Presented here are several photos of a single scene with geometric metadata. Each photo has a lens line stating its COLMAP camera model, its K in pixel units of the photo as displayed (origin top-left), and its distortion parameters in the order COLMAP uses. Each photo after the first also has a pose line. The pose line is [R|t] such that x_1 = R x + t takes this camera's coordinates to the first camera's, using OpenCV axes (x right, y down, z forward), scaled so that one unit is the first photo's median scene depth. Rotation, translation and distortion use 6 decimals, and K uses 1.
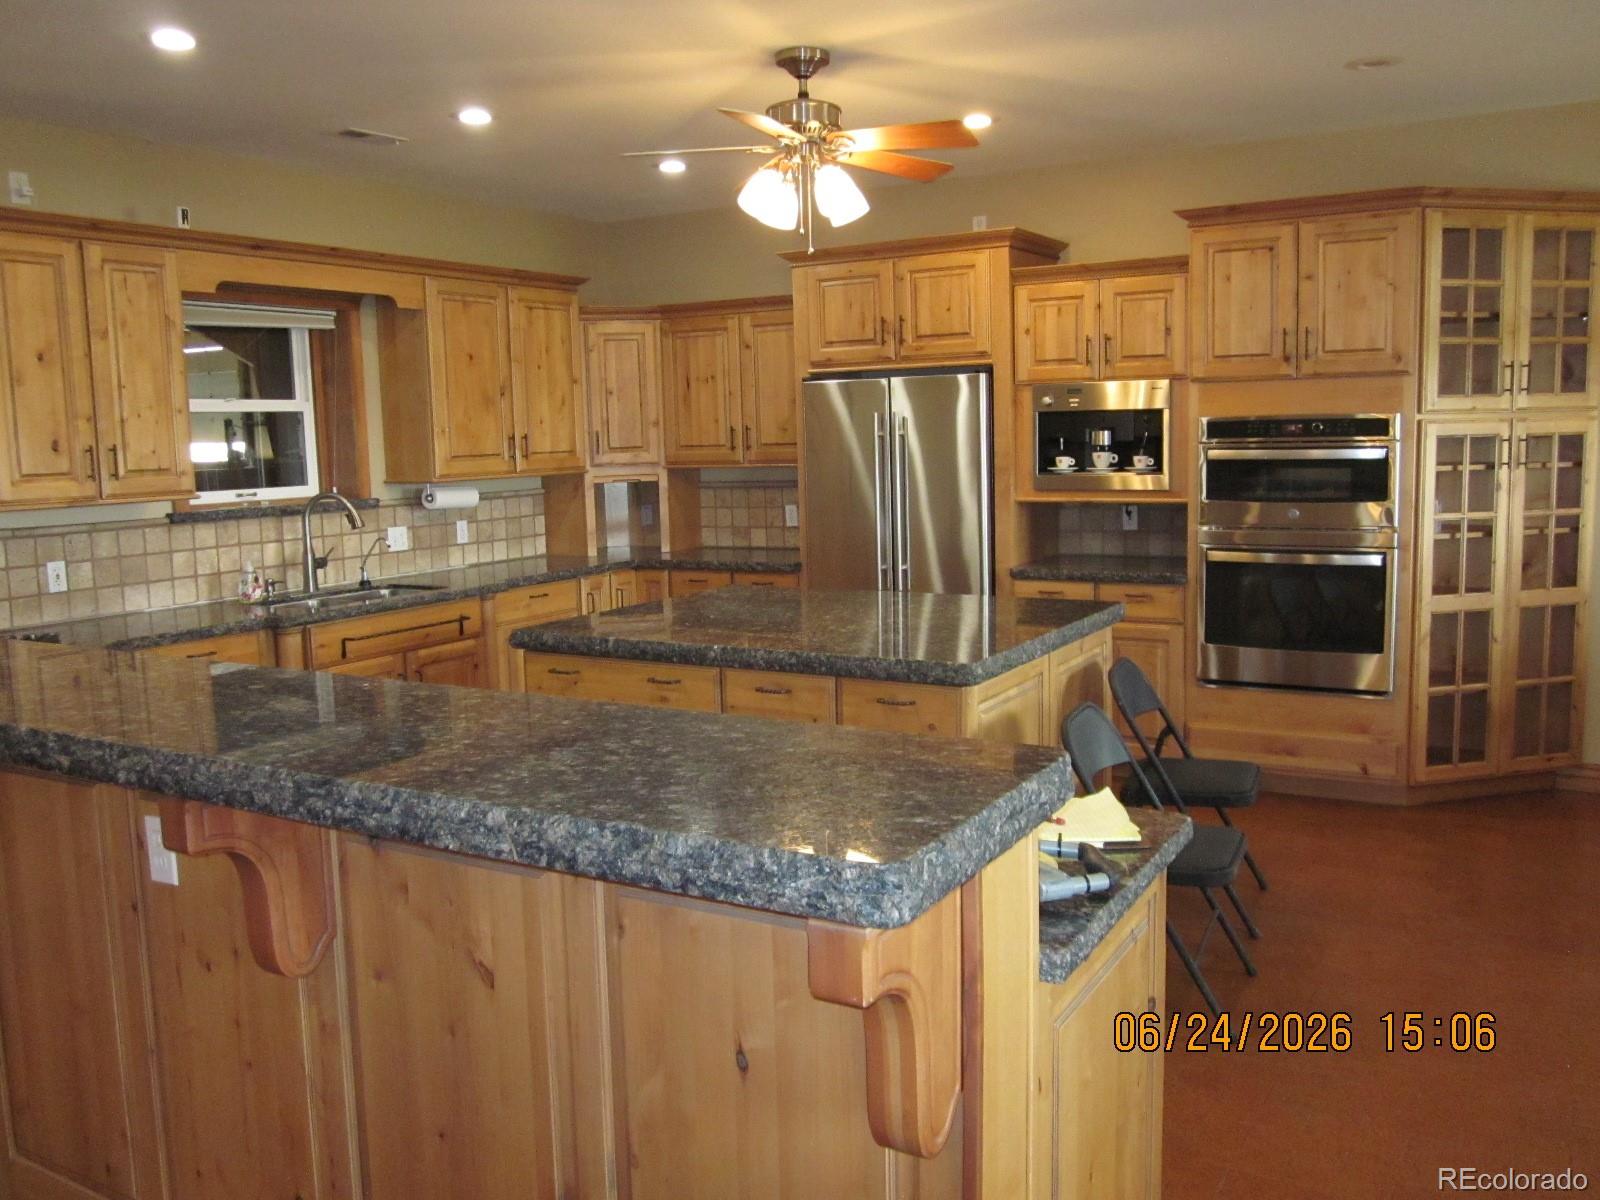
lens RADIAL K [[1342.4, 0, 786.5], [0, 1342.4, 595.3], [0, 0, 1]] dist [-0.028661, -0.014559]
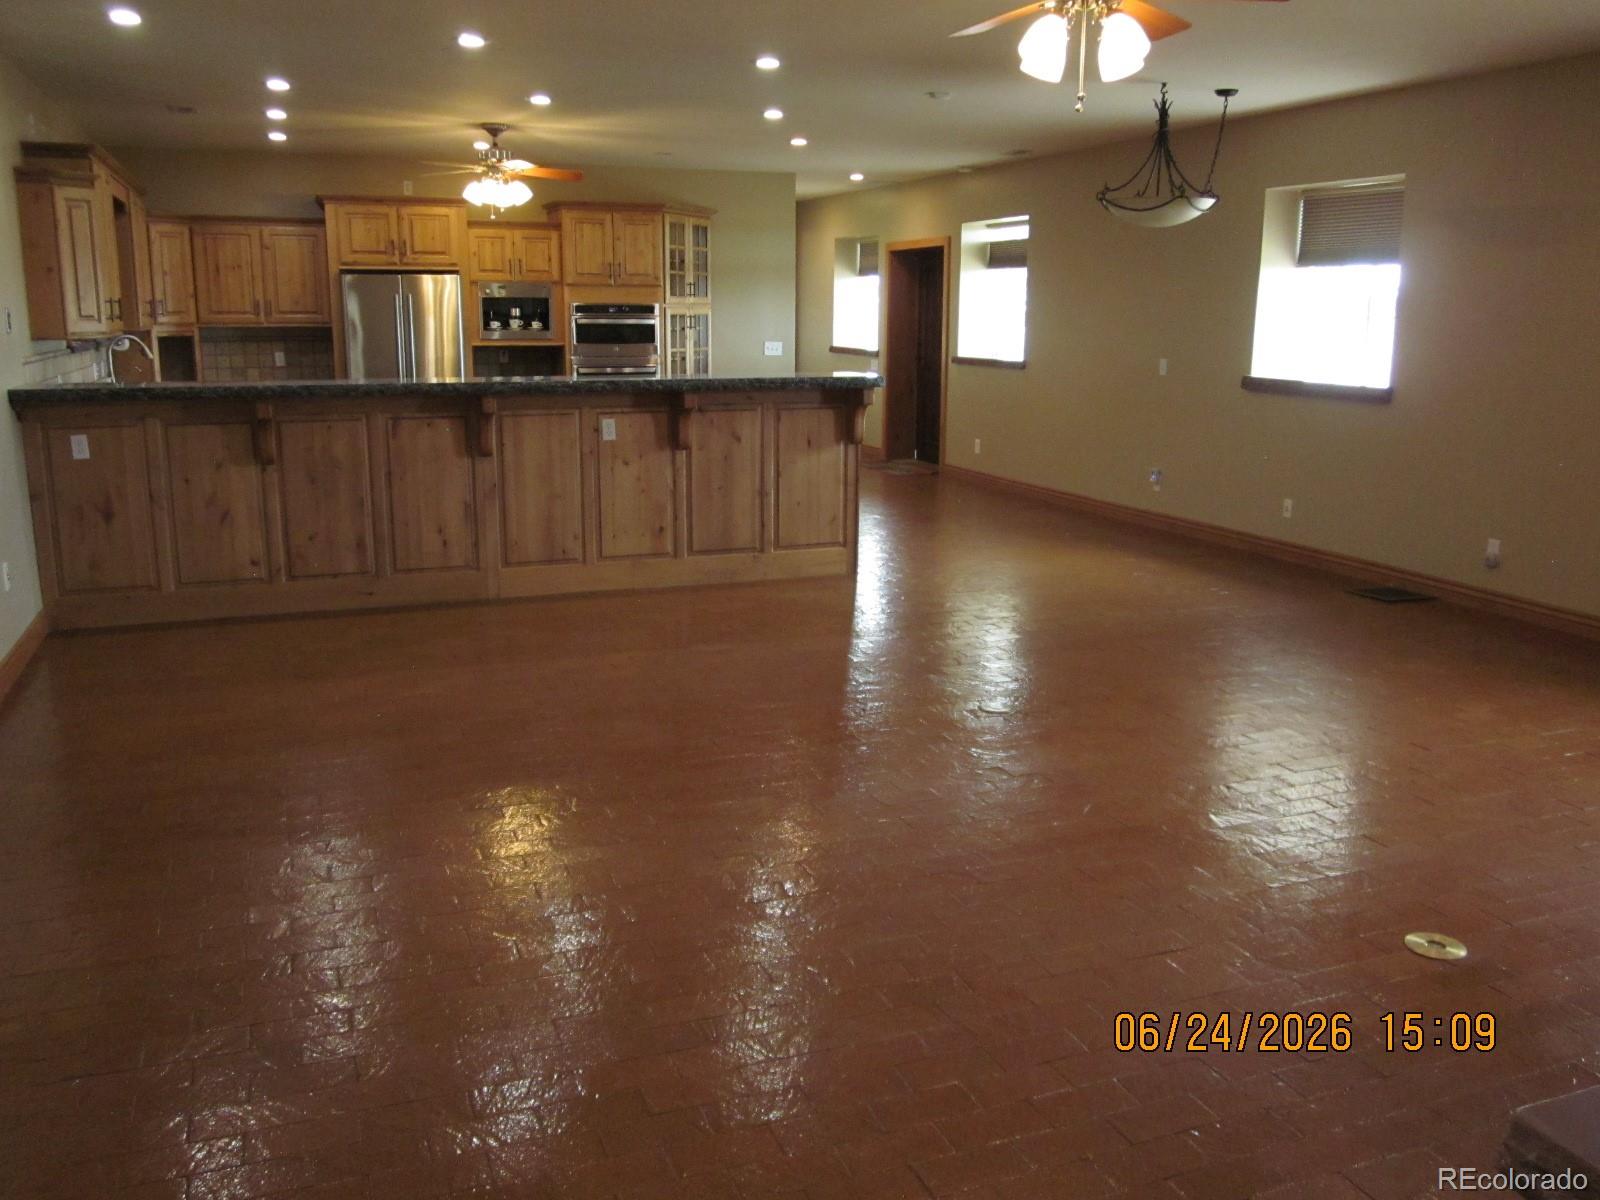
lens RADIAL K [[1342.4, 0, 797.4], [0, 1342.4, 586.2], [0, 0, 1]] dist [-0.028661, -0.014559]
pose [[0.614983, -0.130647, 0.777642, -1.107248], [0.072758, 0.991374, 0.109015, 0.097250], [-0.785177, -0.010463, 0.619183, -0.540614]]
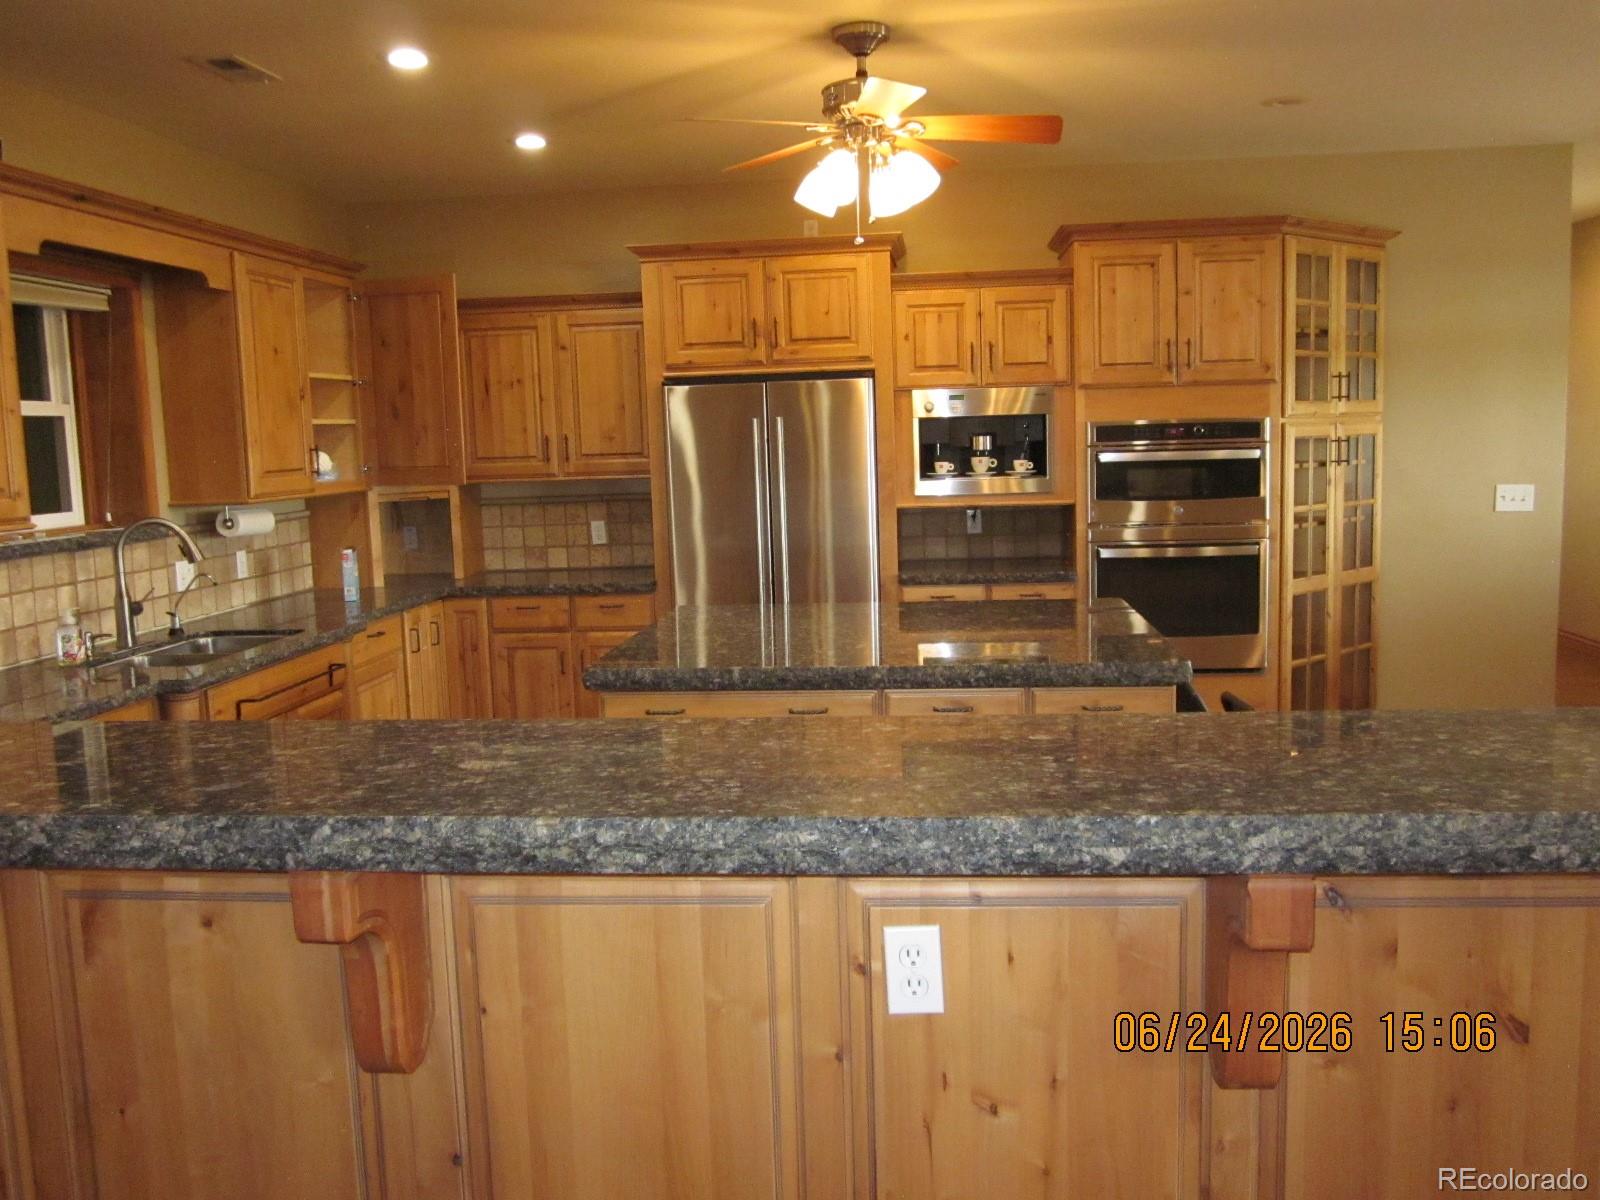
lens RADIAL K [[1342.4, 0, 792.0], [0, 1342.4, 597.6], [0, 0, 1]] dist [-0.028661, -0.014559]
pose [[0.906182, -0.053353, 0.419509, -0.342444], [0.058862, 0.998266, -0.000189, -0.008446], [-0.418772, 0.024864, 0.907751, 0.140204]]
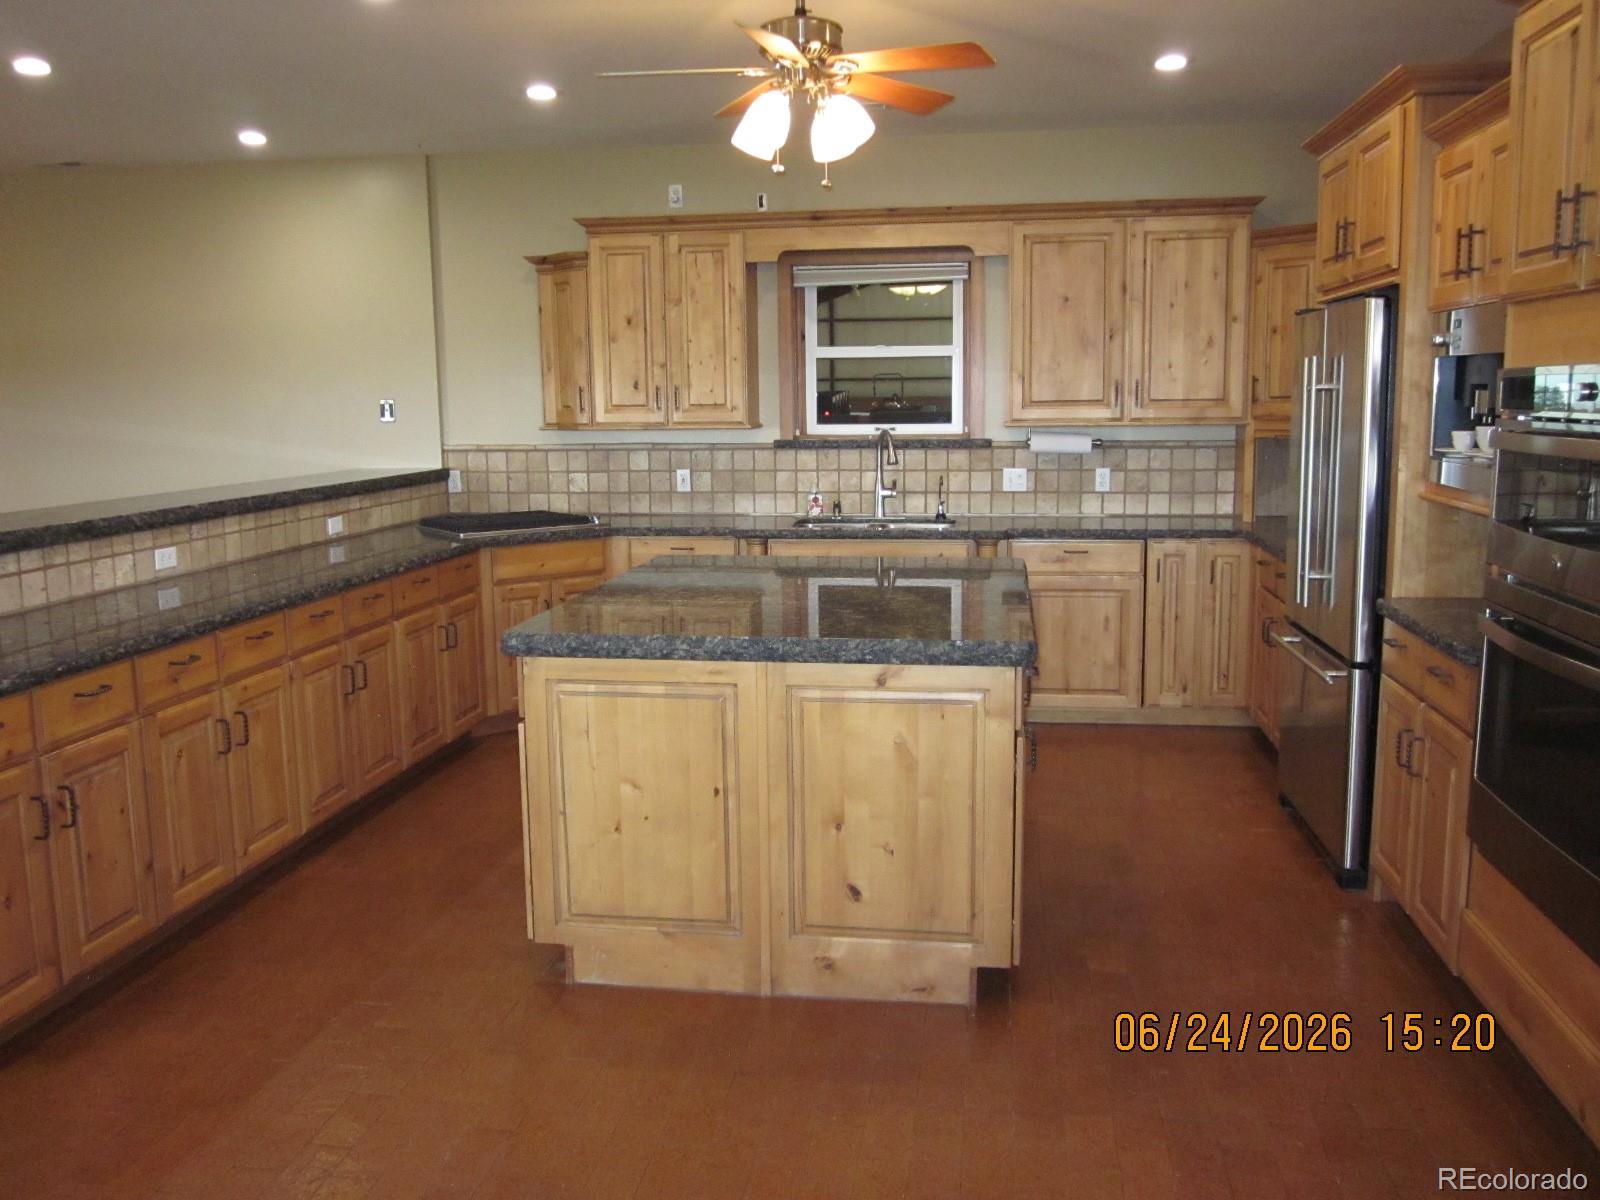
lens RADIAL K [[1342.4, 0, 791.2], [0, 1342.4, 597.7], [0, 0, 1]] dist [-0.028661, -0.014559]
pose [[0.377867, 0.160953, -0.911763, 0.696835], [-0.111274, 0.985530, 0.127859, -0.075624], [0.919149, 0.053141, 0.390309, 0.509989]]
